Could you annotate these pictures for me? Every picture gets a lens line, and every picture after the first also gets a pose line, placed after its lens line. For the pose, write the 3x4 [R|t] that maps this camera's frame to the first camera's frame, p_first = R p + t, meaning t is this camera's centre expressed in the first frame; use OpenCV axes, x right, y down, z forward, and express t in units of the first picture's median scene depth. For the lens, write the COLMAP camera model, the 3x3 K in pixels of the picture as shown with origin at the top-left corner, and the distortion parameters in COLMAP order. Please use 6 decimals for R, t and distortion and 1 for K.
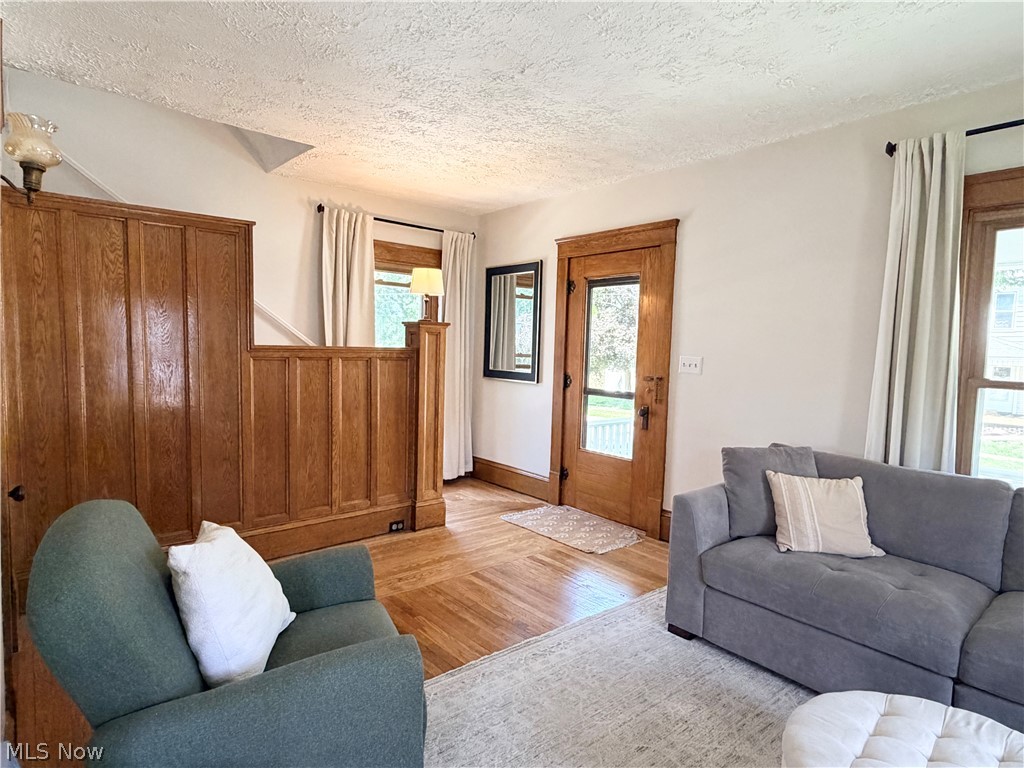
lens RADIAL K [[566.3, 0, 509.7], [0, 566.3, 383.2], [0, 0, 1]] dist [-0.031430, -0.001645]
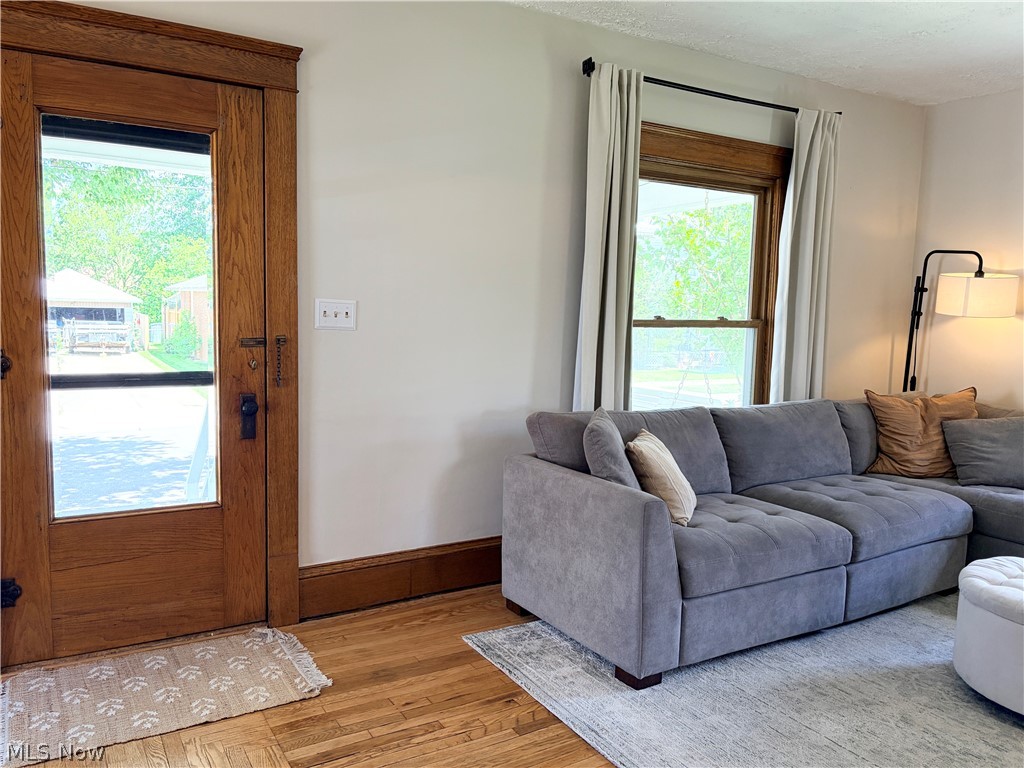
lens RADIAL K [[762.8, 0, 510.6], [0, 762.8, 384.7], [0, 0, 1]] dist [-0.002926, 0.005442]
pose [[0.164391, -0.119168, 0.979170, -0.440367], [0.044063, 0.992572, 0.113401, -0.040485], [-0.985411, 0.024503, 0.168421, 0.675064]]
